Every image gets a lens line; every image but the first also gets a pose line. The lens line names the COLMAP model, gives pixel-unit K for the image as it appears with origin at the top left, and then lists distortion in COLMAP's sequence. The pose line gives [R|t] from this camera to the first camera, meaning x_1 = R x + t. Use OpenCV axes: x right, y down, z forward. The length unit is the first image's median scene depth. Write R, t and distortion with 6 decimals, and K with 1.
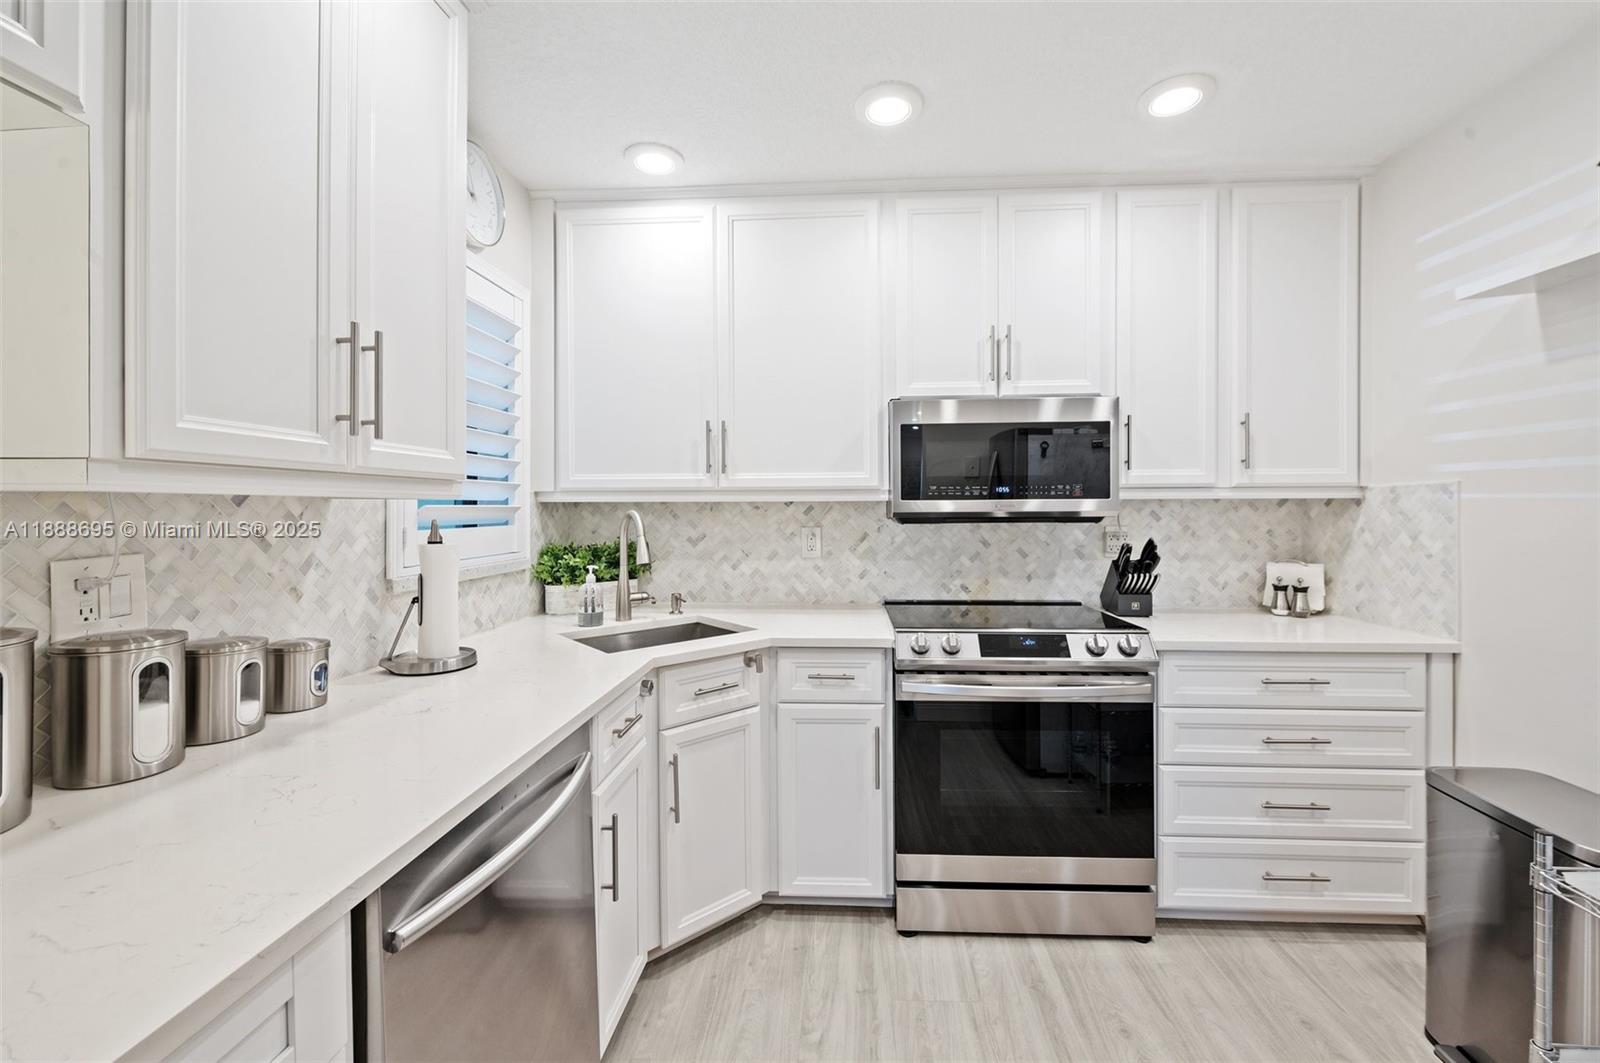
lens RADIAL K [[638.8, 0, 832.8], [0, 638.8, 519.4], [0, 0, 1]] dist [-0.000267, -0.000009]
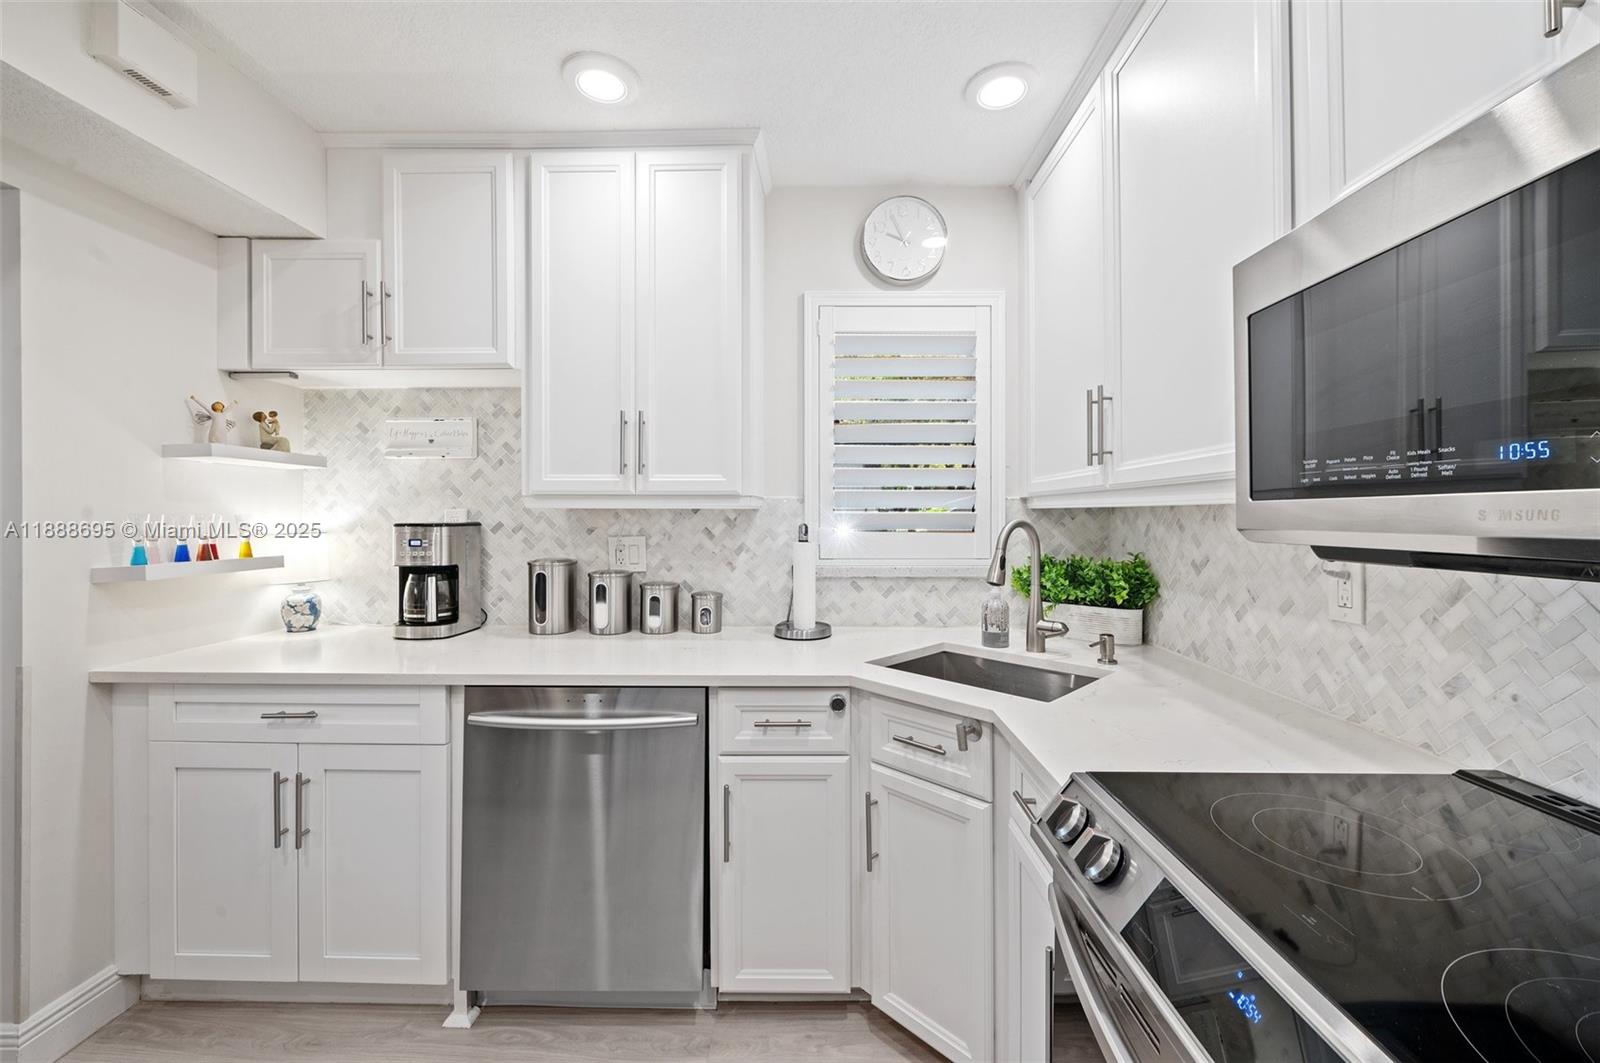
lens RADIAL K [[639.2, 0, 801.6], [0, 639.2, 507.4], [0, 0, 1]] dist [-0.010967, -0.000078]
pose [[0.020217, -0.008001, -0.999764, 0.469225], [-0.018235, 0.999799, -0.008370, -0.015234], [0.999629, 0.018400, 0.020067, 0.641600]]
